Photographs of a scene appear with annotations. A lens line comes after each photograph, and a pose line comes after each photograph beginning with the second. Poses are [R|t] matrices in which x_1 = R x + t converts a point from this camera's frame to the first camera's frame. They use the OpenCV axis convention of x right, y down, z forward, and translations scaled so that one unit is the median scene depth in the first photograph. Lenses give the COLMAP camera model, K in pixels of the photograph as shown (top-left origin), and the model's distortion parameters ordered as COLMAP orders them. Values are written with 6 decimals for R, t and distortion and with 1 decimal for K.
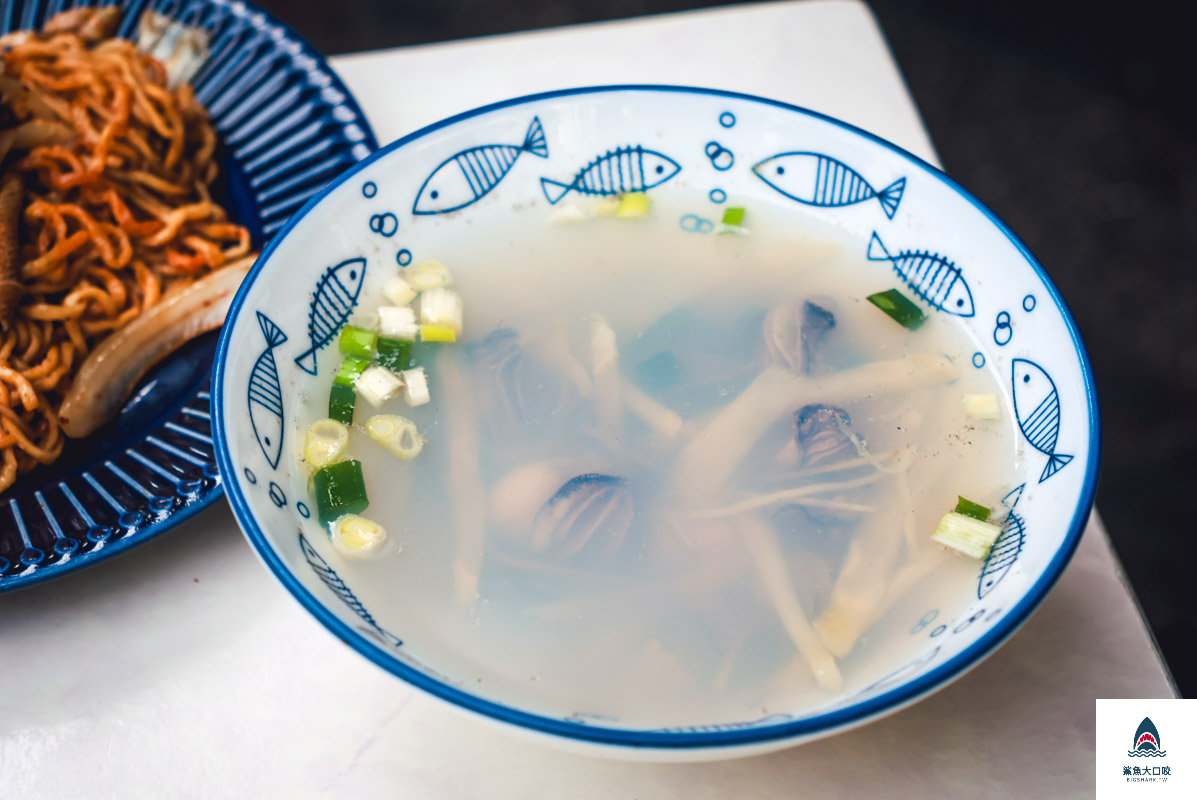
lens RADIAL K [[2585.0, 0, 598.5], [0, 2585.0, 400.0], [0, 0, 1]] dist [0.098351, 0.293523]
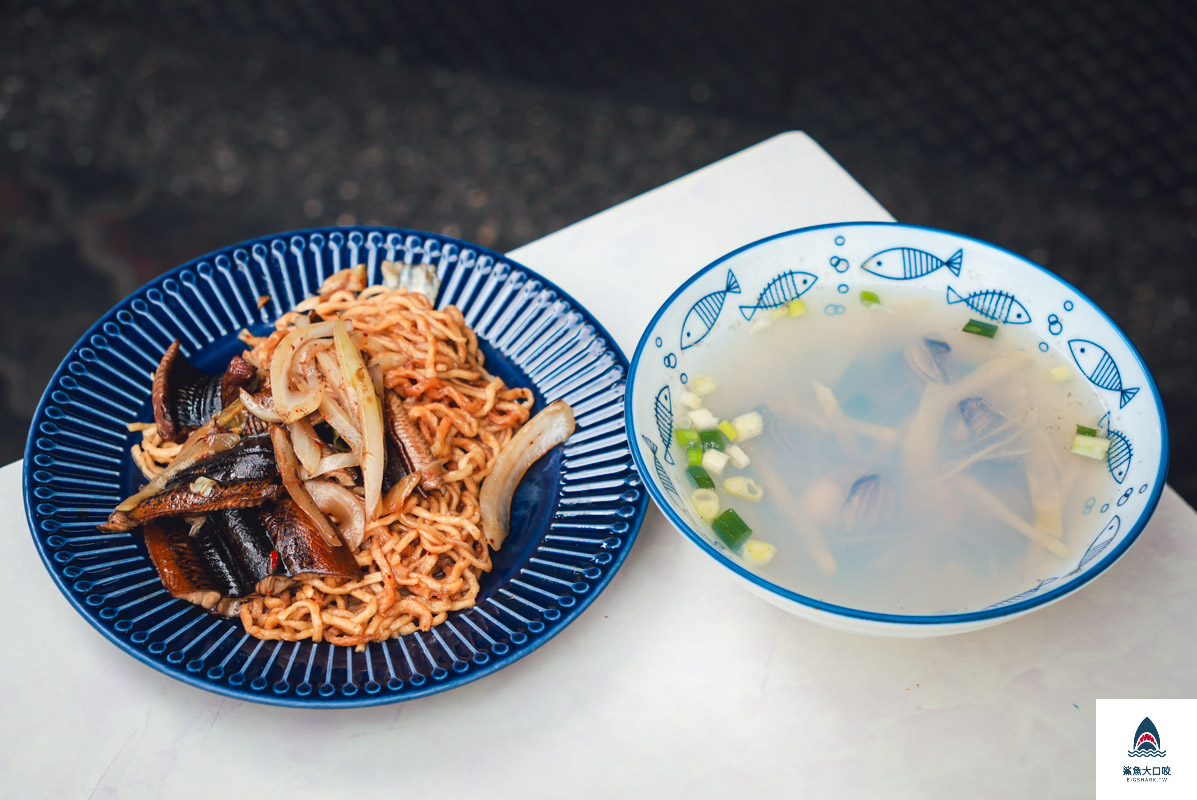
lens RADIAL K [[2576.7, 0, 598.5], [0, 2576.7, 400.0], [0, 0, 1]] dist [0.090832, 0.248613]
pose [[0.931489, -0.261992, 0.252364, -0.511499], [0.261794, 0.964489, 0.034989, -0.108889], [-0.252569, 0.033476, 0.967000, -0.479436]]
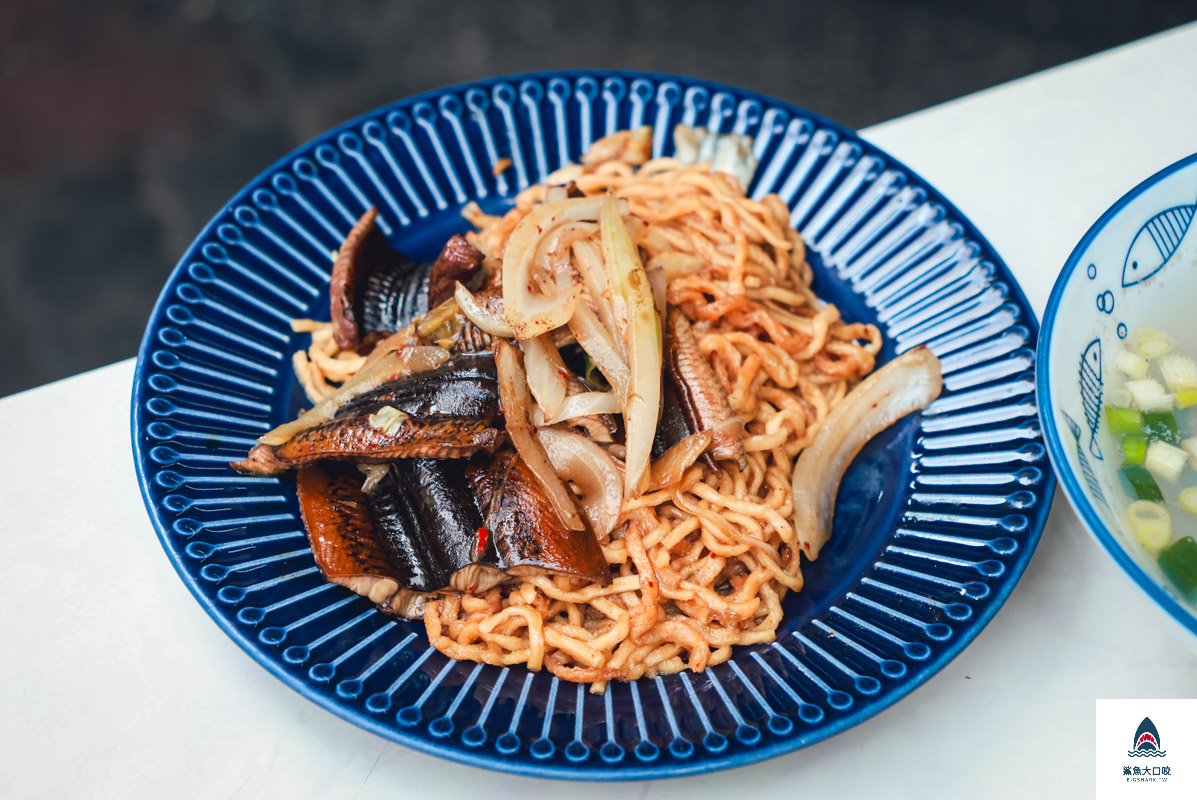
lens RADIAL K [[2585.0, 0, 598.5], [0, 2585.0, 400.0], [0, 0, 1]] dist [0.098351, 0.293523]
pose [[0.970565, -0.170099, 0.170499, -0.451164], [0.167667, 0.985427, 0.028674, -0.091238], [-0.172892, 0.000757, 0.984941, 0.022672]]
